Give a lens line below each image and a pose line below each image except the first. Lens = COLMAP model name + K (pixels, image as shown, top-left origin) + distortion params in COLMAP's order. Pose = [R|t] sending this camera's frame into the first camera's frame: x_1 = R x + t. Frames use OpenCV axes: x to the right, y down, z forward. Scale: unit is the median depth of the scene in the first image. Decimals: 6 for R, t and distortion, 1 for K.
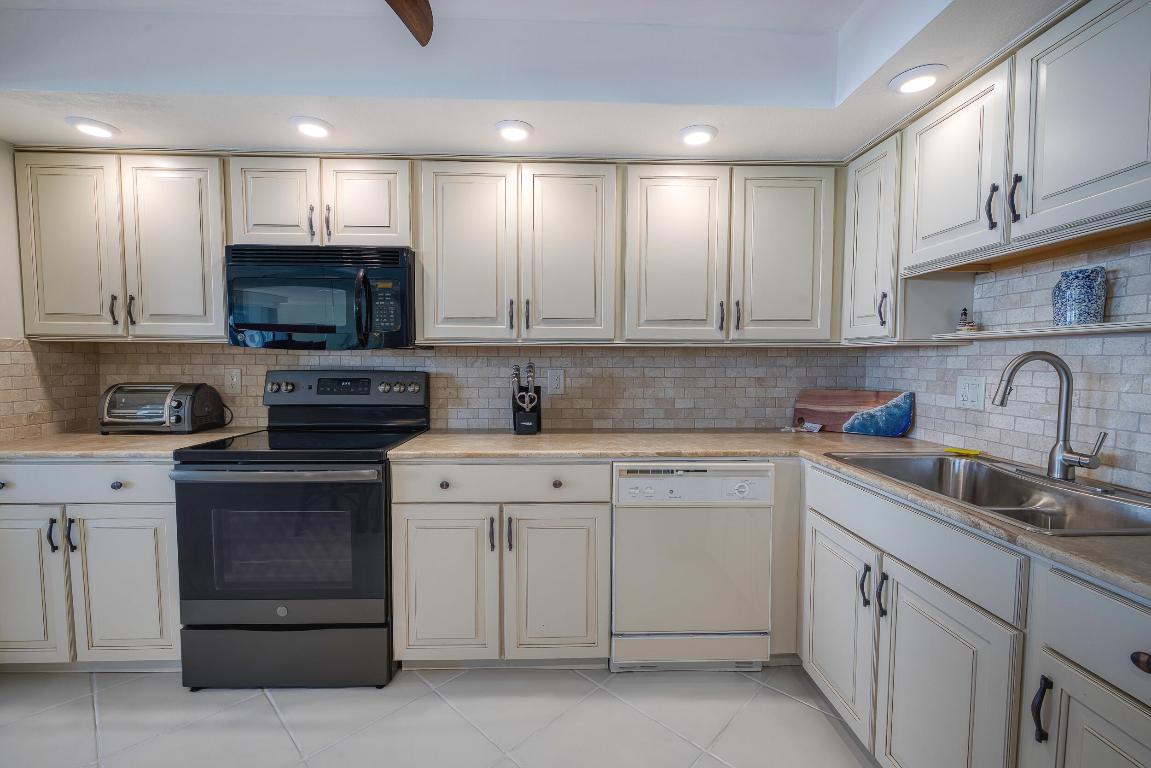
lens RADIAL K [[501.2, 0, 575.5], [0, 501.2, 384.0], [0, 0, 1]] dist [-0.001861, -0.000023]
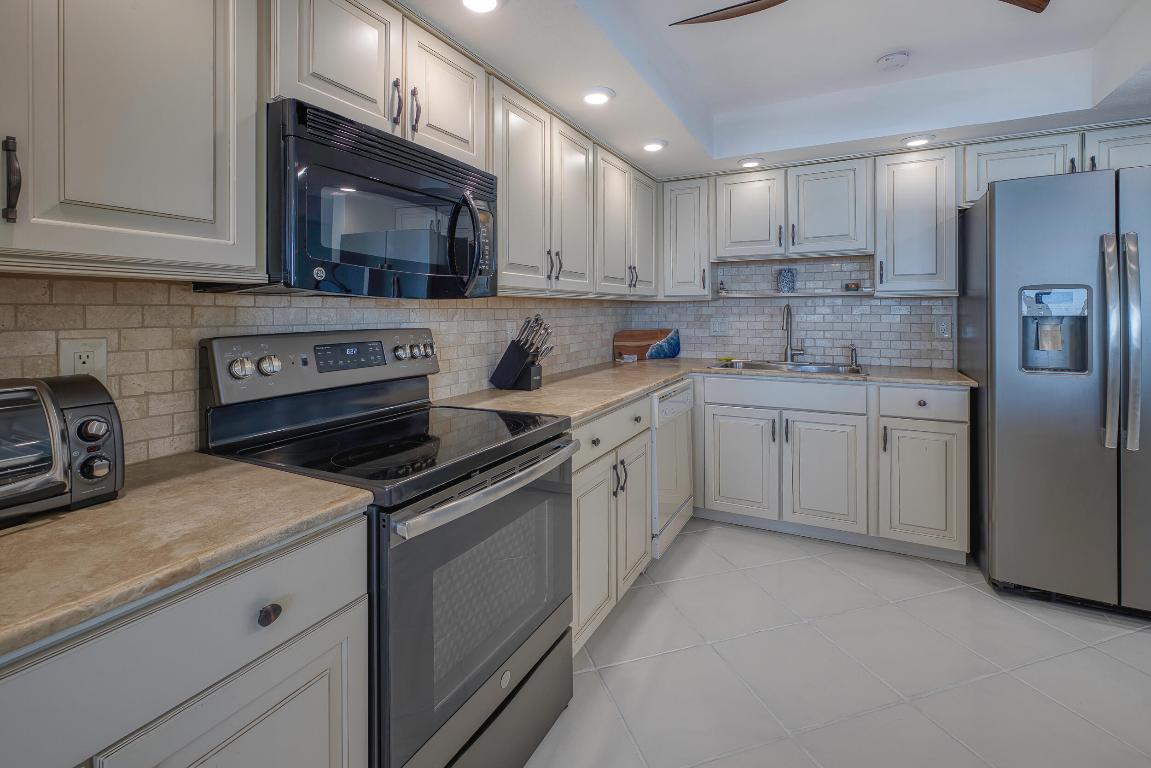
lens RADIAL K [[530.6, 0, 576.2], [0, 530.6, 313.2], [0, 0, 1]] dist [-0.000181, -0.000028]
pose [[0.475221, -0.010857, 0.879799, -1.014162], [0.056335, 0.998248, -0.018110, -0.022951], [-0.878061, 0.058169, 0.475000, 0.467672]]
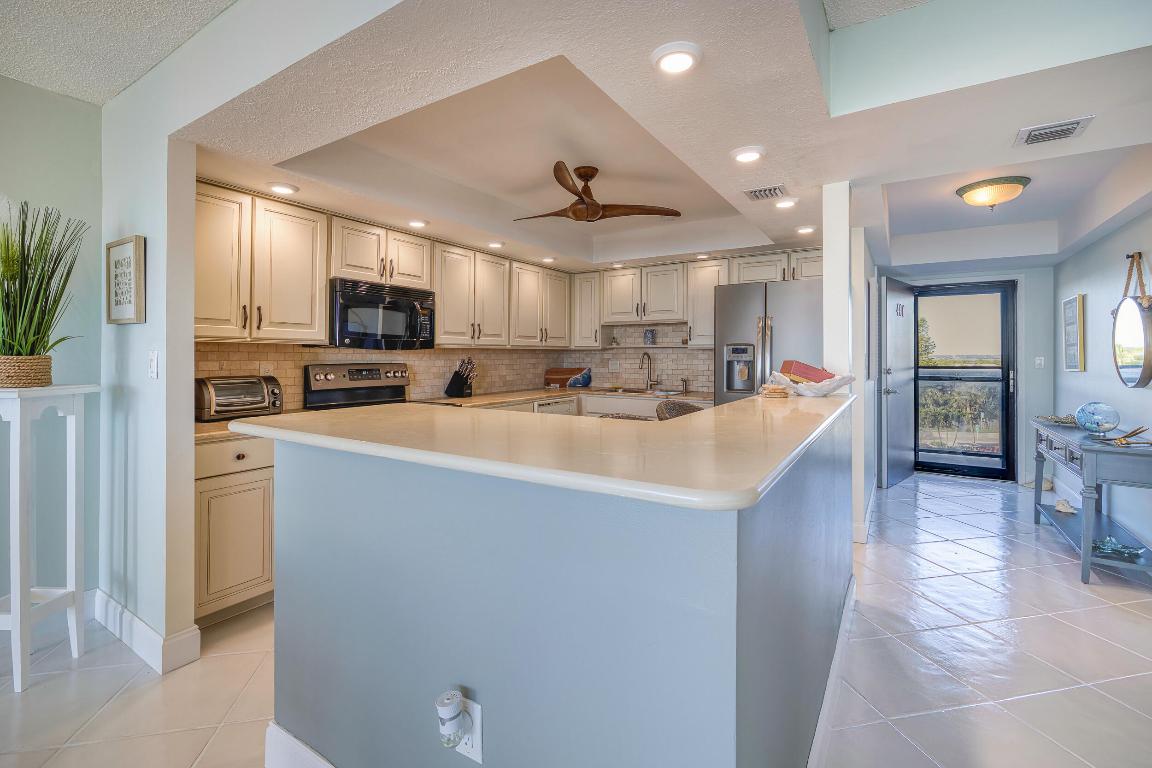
lens RADIAL K [[514.2, 0, 572.6], [0, 514.2, 351.0], [0, 0, 1]] dist [0.001905, 0.000487]
pose [[0.563817, 0.002582, 0.825896, -1.492501], [0.044072, 0.998476, -0.033208, 0.014071], [-0.824723, 0.055122, 0.562844, -0.374118]]
